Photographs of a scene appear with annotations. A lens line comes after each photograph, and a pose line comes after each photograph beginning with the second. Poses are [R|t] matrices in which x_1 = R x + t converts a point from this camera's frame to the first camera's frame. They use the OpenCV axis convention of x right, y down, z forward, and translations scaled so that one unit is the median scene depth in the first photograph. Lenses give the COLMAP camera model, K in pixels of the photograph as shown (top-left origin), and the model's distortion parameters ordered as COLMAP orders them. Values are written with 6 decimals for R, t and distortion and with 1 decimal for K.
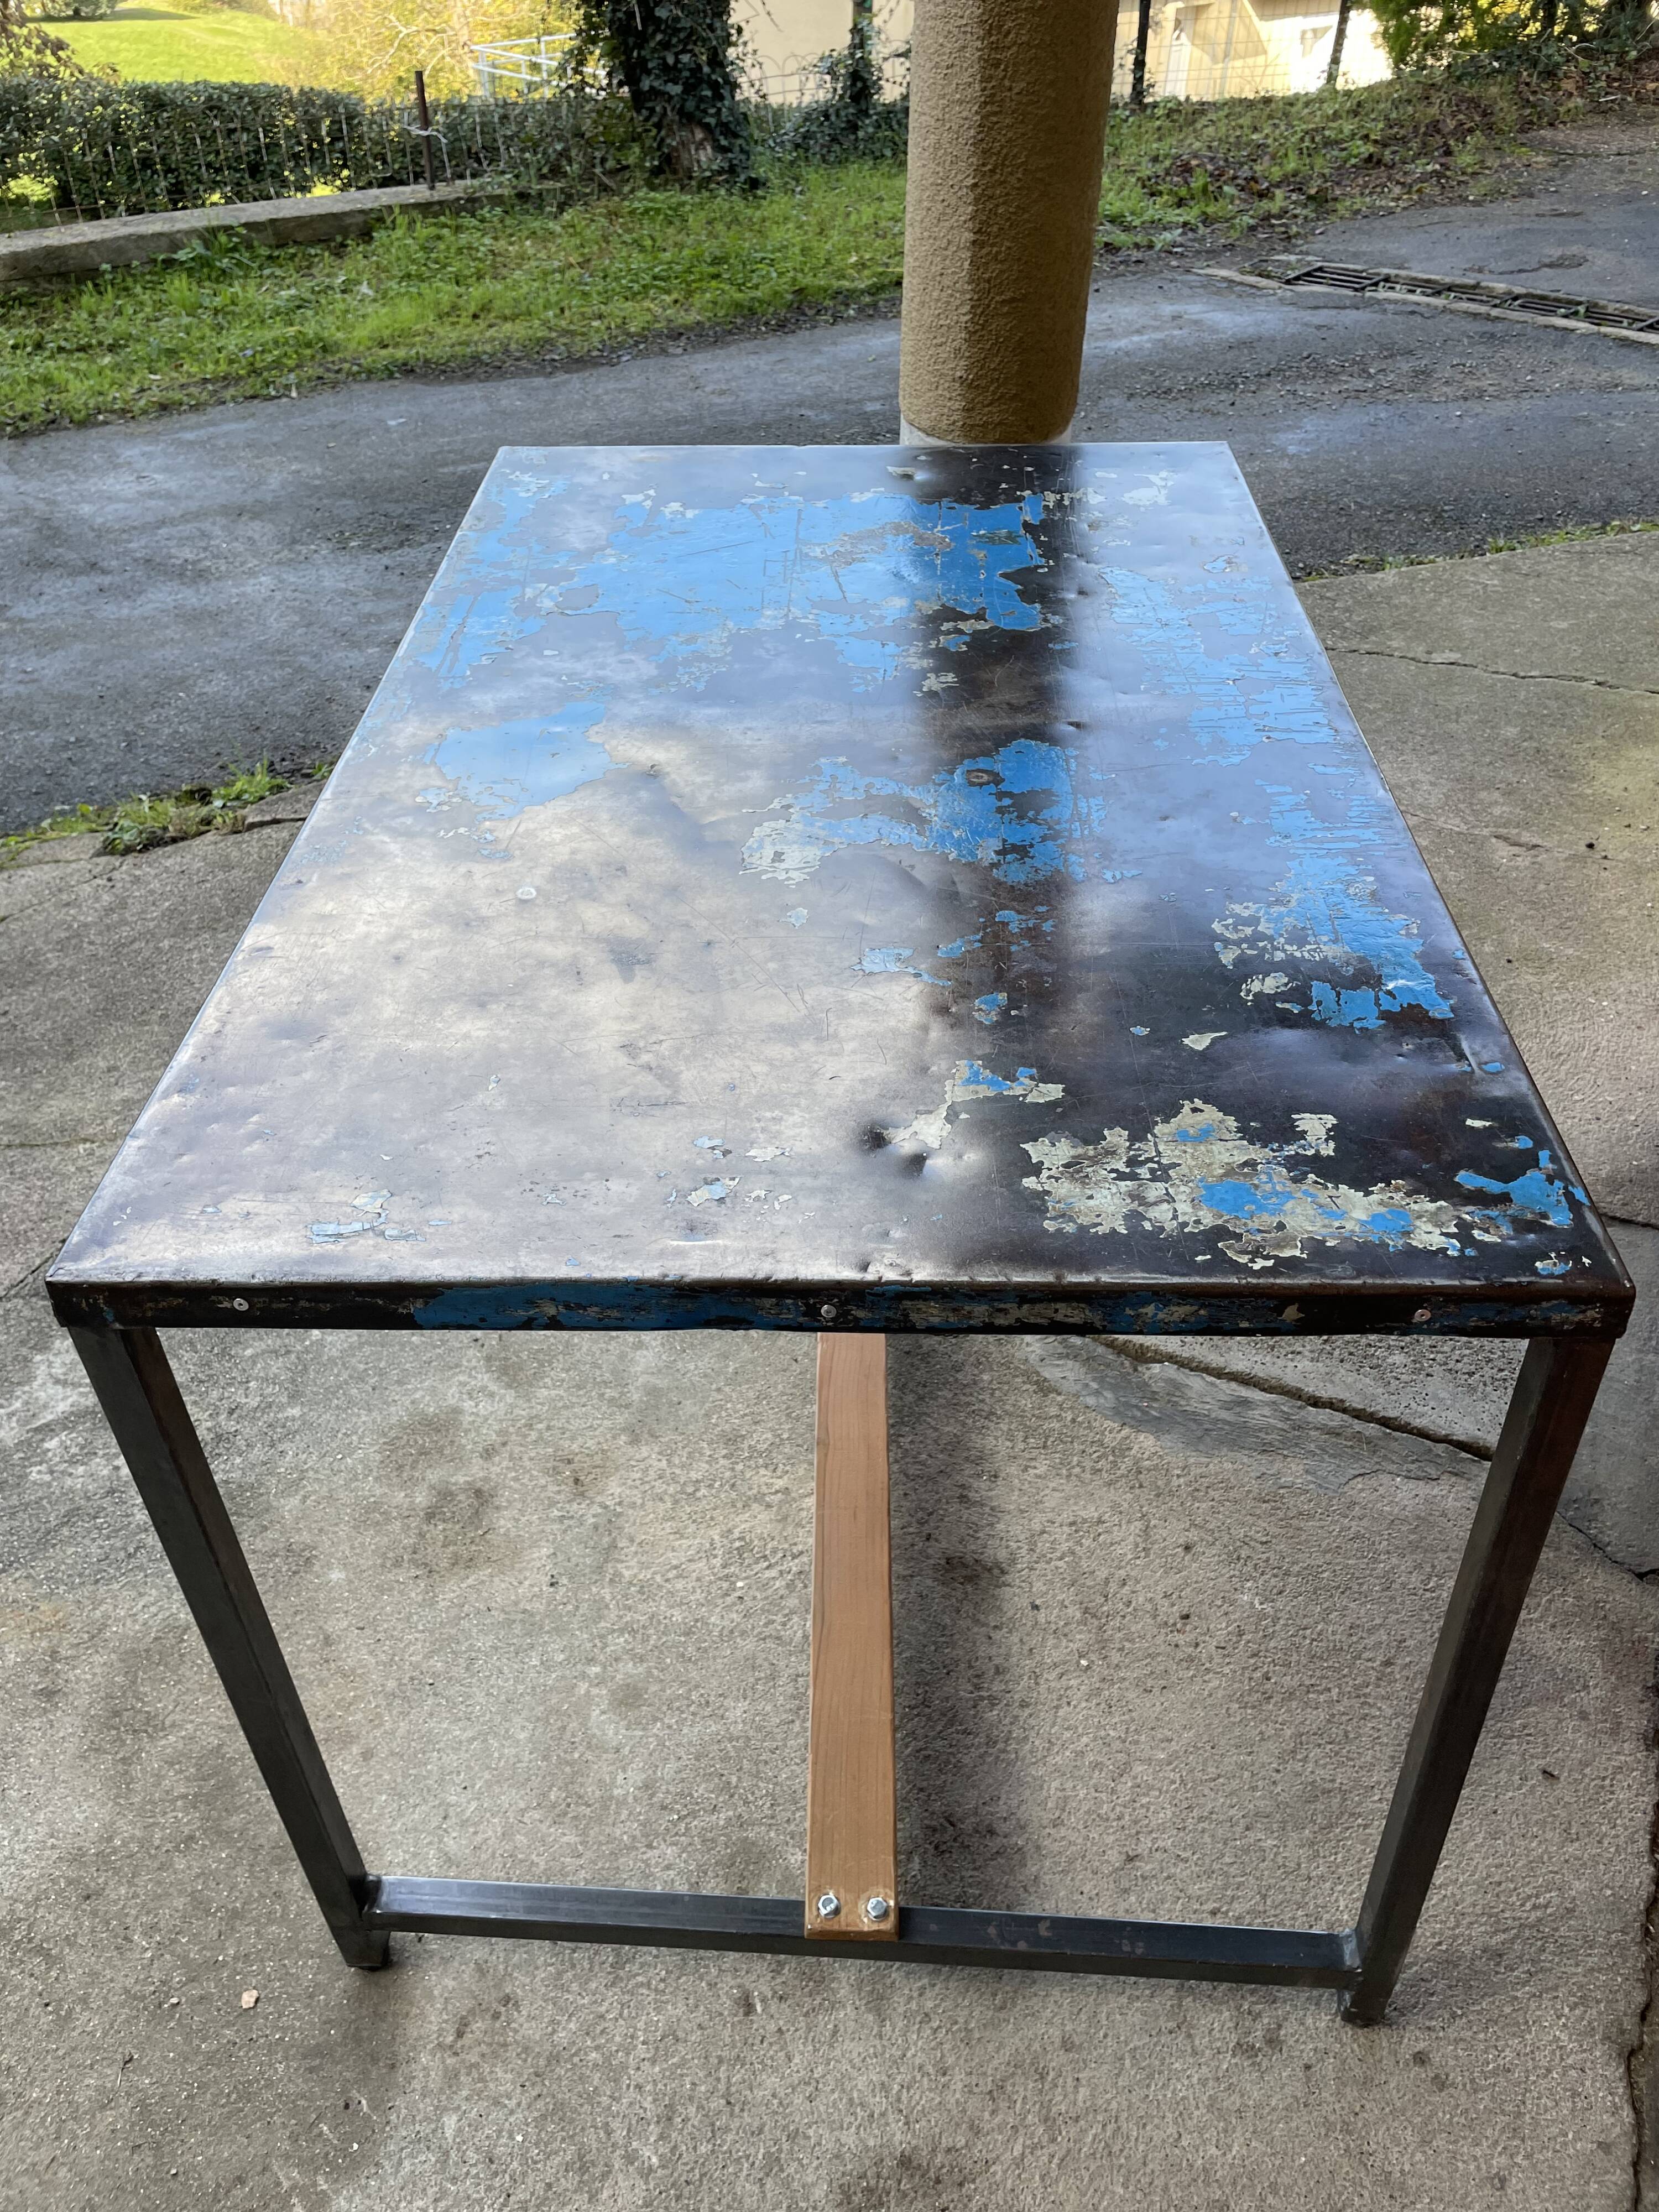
lens RADIAL K [[1671.3, 0, 830.5], [0, 1671.3, 1102.7], [0, 0, 1]] dist [0.091177, -0.119811]
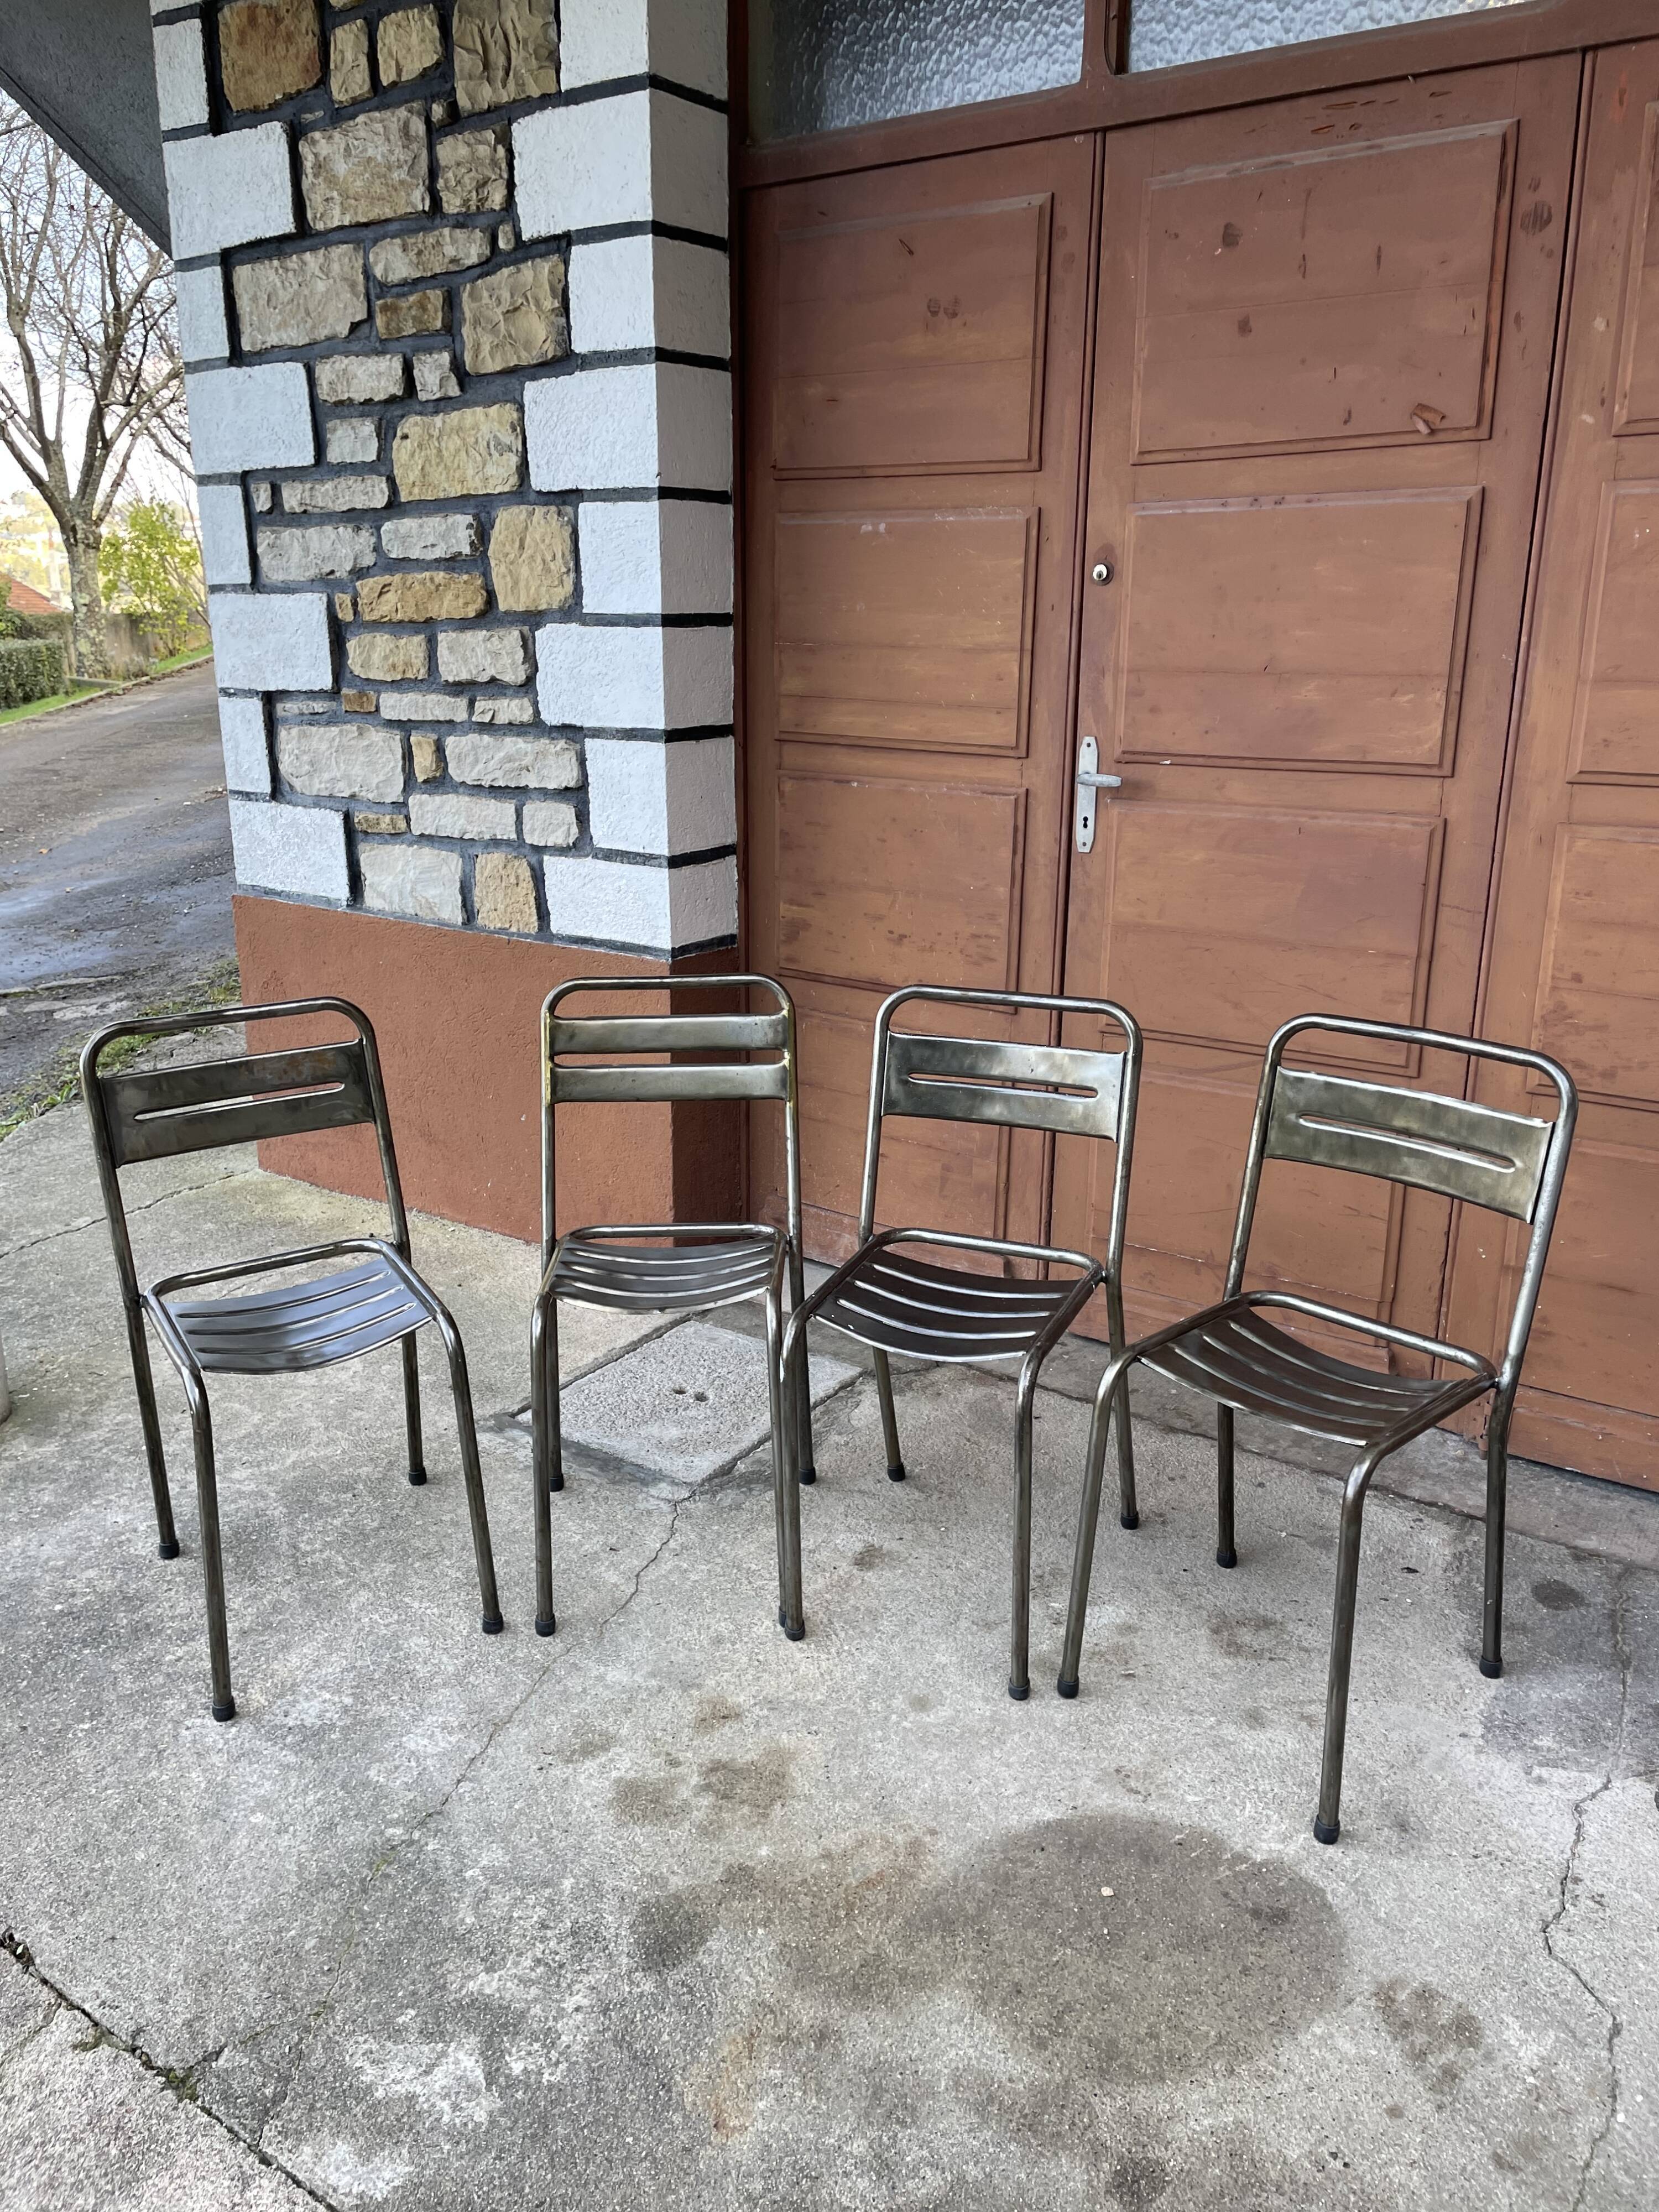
lens RADIAL K [[1657.8, 0, 812.4], [0, 1657.8, 1096.1], [0, 0, 1]] dist [0.095630, -0.124674]
pose [[0.225524, -0.283445, 0.932093, -1.126149], [0.625493, 0.775638, 0.084527, -0.193008], [-0.746926, 0.563955, 0.352218, 0.233465]]
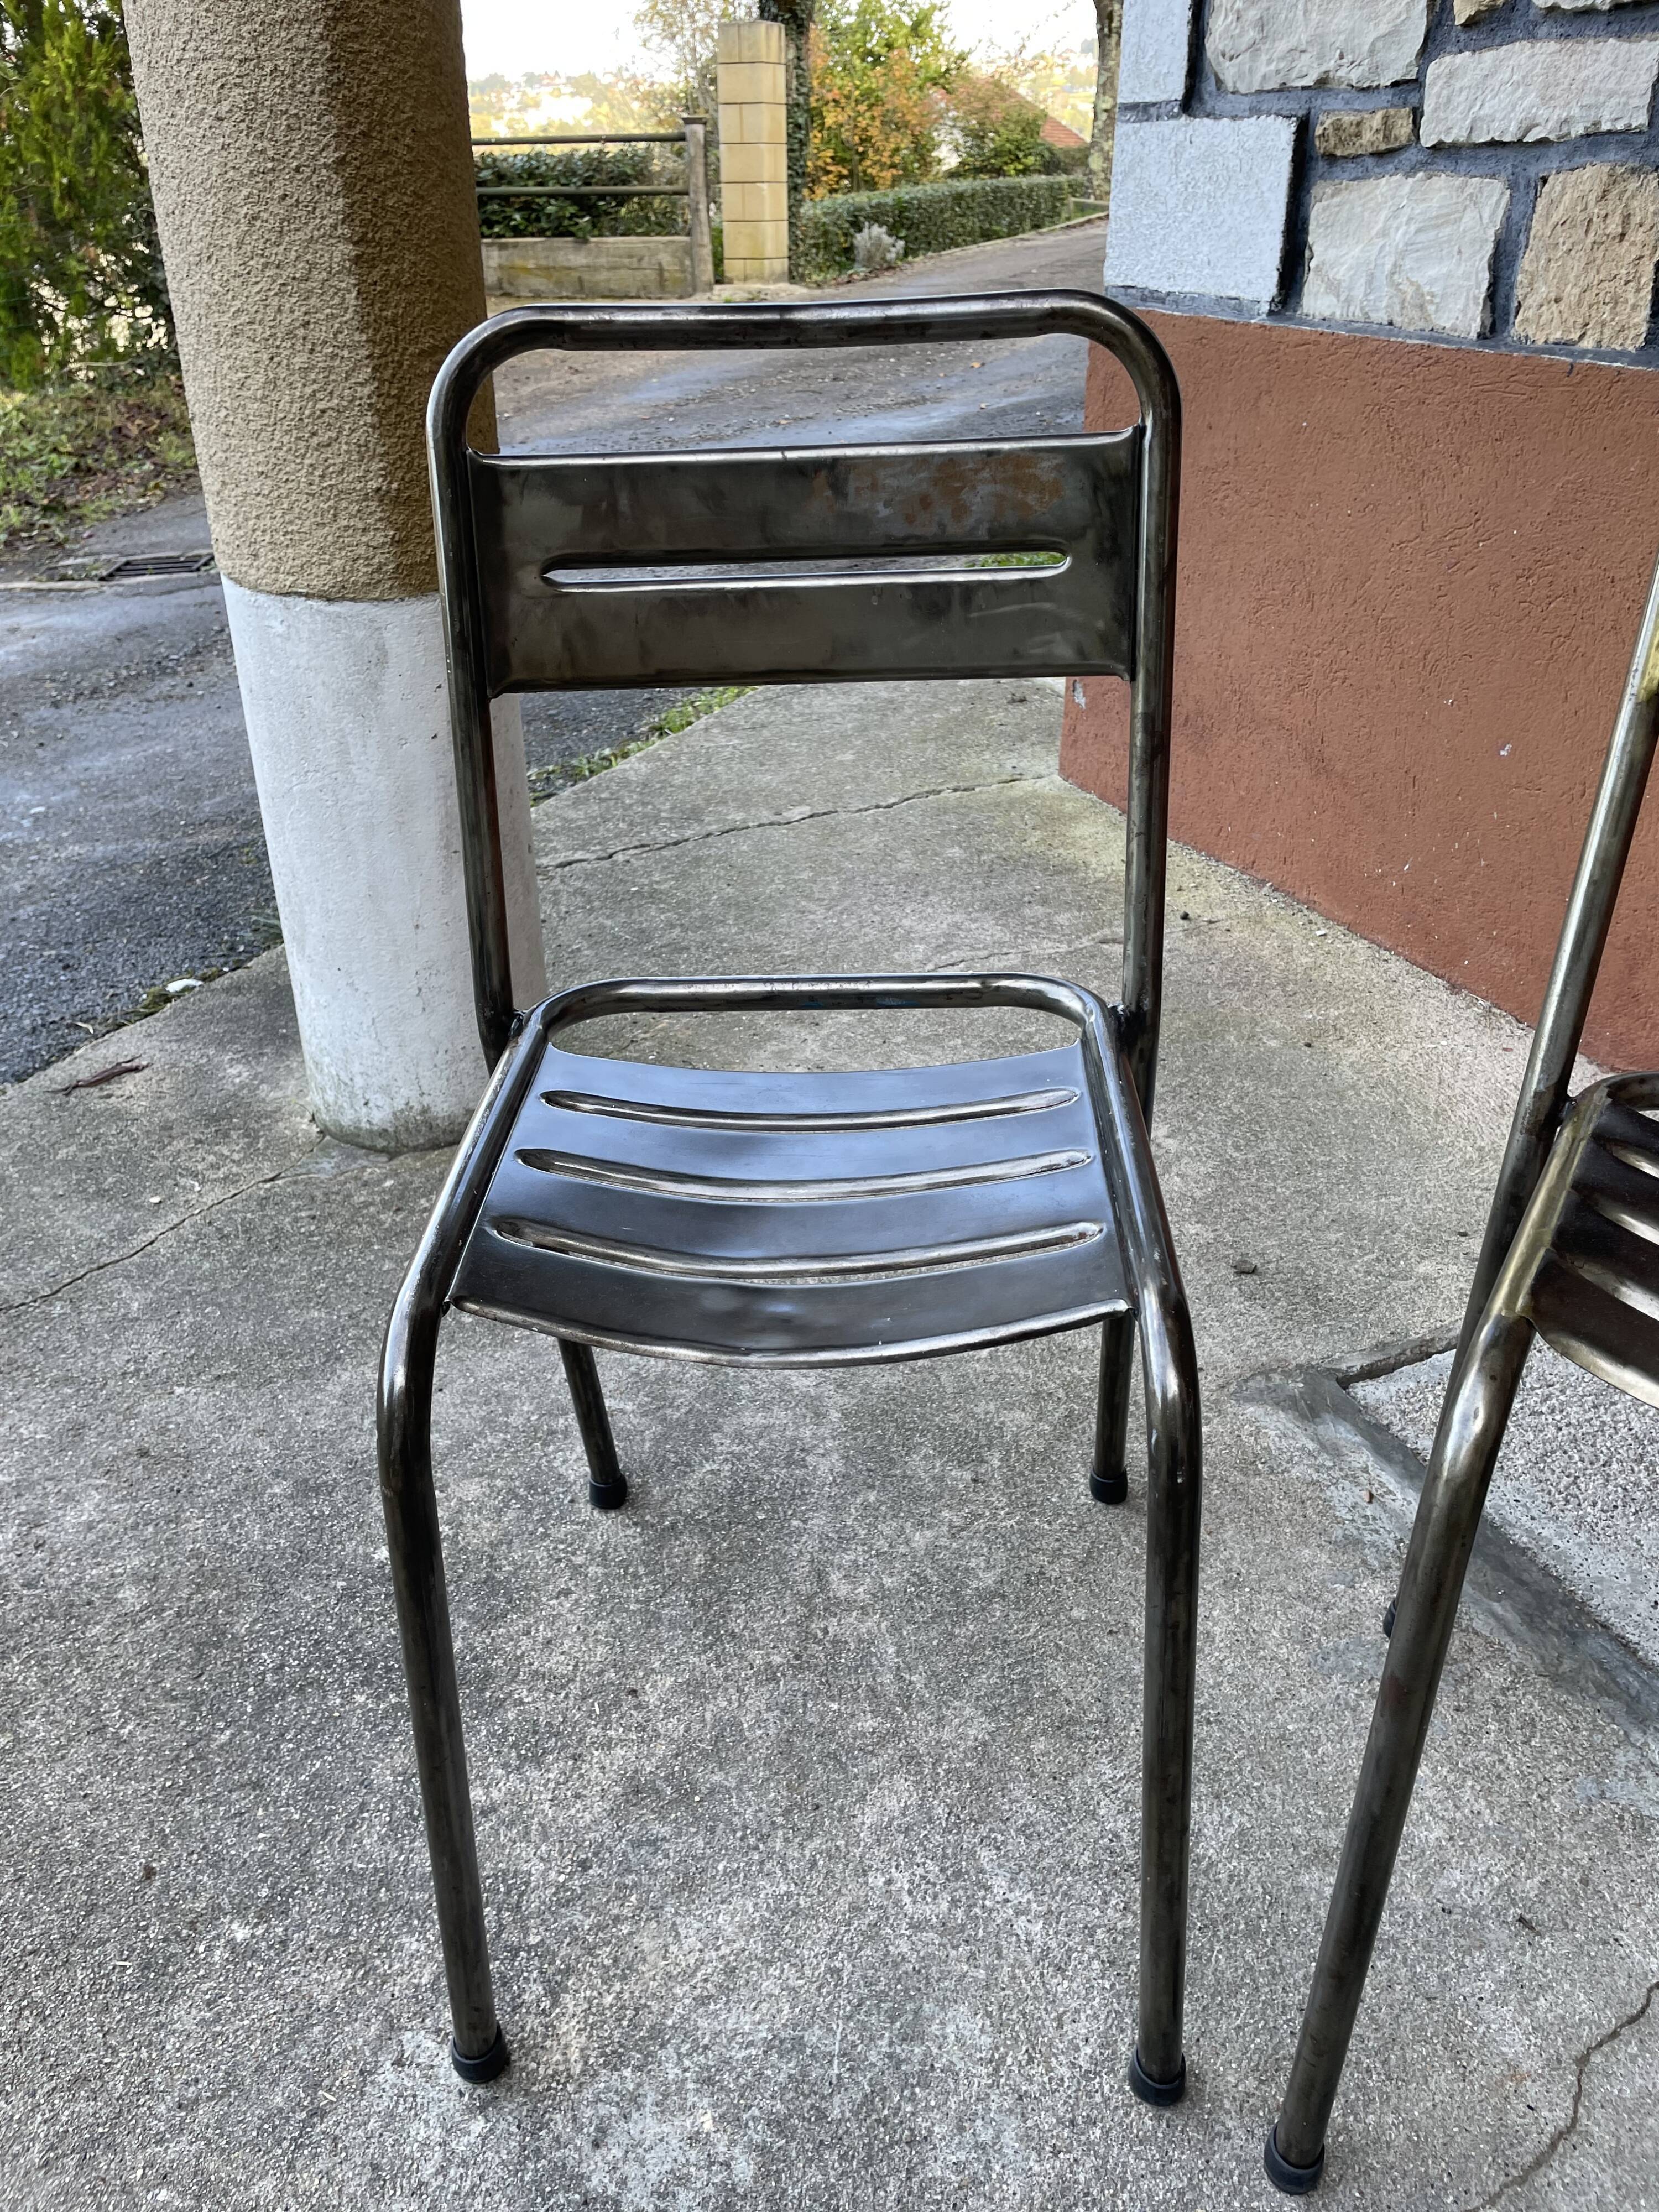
lens RADIAL K [[1671.2, 0, 814.0], [0, 1671.2, 1106.6], [0, 0, 1]] dist [0.100282, -0.132315]
pose [[0.703922, -0.357046, 0.614013, -0.354328], [0.465522, 0.884829, -0.019164, -0.205979], [-0.536454, 0.299327, 0.789063, 0.690280]]
